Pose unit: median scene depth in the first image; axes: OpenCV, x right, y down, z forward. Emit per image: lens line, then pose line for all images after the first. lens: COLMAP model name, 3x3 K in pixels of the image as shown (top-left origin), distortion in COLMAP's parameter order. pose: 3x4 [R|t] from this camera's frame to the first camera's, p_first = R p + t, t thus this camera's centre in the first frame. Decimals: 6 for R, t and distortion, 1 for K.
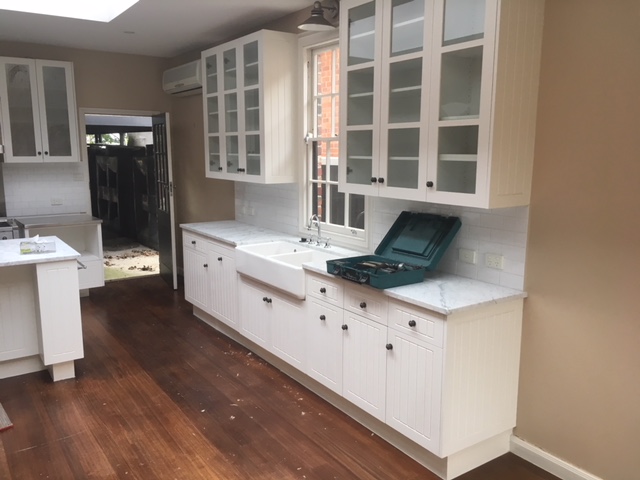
lens RADIAL K [[542.2, 0, 317.7], [0, 542.2, 240.8], [0, 0, 1]] dist [0.082687, -0.114144]
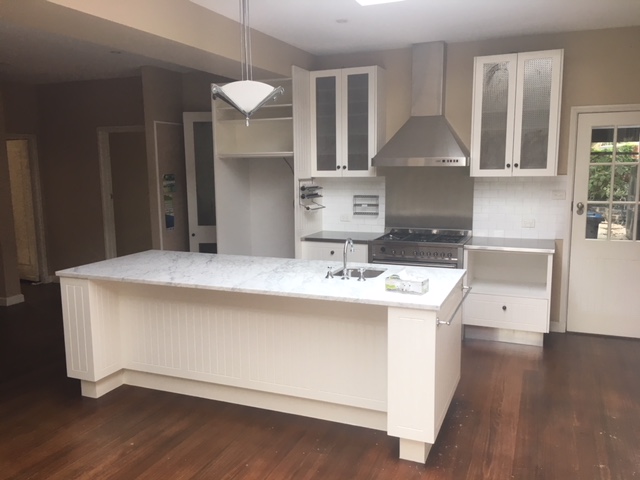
lens RADIAL K [[542.2, 0, 317.7], [0, 542.2, 240.8], [0, 0, 1]] dist [0.082687, -0.114144]
pose [[0.544569, 0.112633, -0.831119, 0.062001], [-0.127150, 0.990575, 0.050930, -0.065672], [0.829022, 0.077942, 0.553758, 0.391925]]
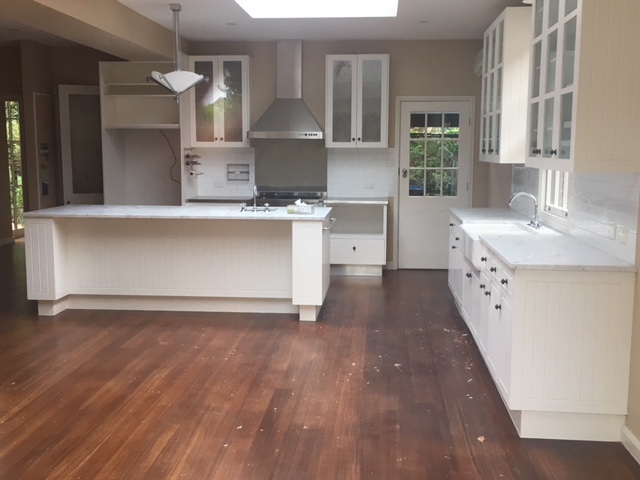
lens RADIAL K [[715.4, 0, 320.0], [0, 715.4, 240.0], [0, 0, 1]] dist [0.060636, 0.010343]
pose [[0.775805, 0.080983, -0.625755, 0.466299], [-0.106782, 0.994275, -0.003712, 0.070545], [0.621872, 0.069700, 0.780011, -0.192468]]
